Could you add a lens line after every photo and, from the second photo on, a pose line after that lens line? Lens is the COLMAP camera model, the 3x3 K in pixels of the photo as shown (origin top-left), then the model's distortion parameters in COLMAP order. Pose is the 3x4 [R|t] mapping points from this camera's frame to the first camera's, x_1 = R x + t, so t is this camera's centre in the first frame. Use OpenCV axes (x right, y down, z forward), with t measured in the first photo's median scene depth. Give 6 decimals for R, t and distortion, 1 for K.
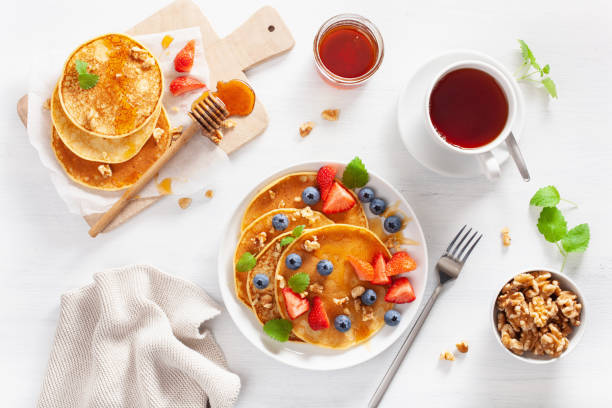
lens RADIAL K [[955.3, 0, 306.0], [0, 955.3, 204.0], [0, 0, 1]] dist [-0.025483, 0.017565]
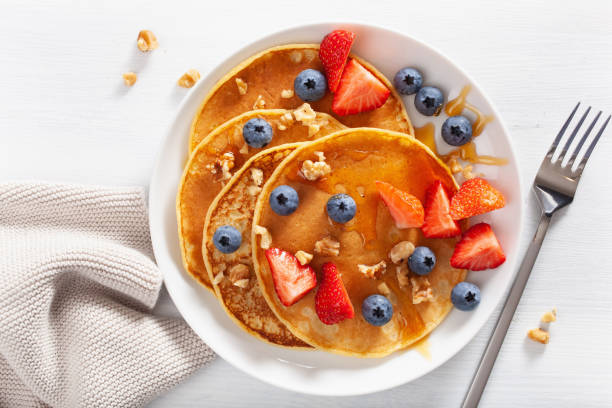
lens RADIAL K [[955.3, 0, 306.0], [0, 955.3, 204.0], [0, 0, 1]] dist [-0.025483, 0.017565]
pose [[0.999055, -0.043396, -0.002226, 0.000803], [0.043257, 0.998098, -0.043921, 0.086257], [0.004128, 0.043783, 0.999033, 0.441728]]
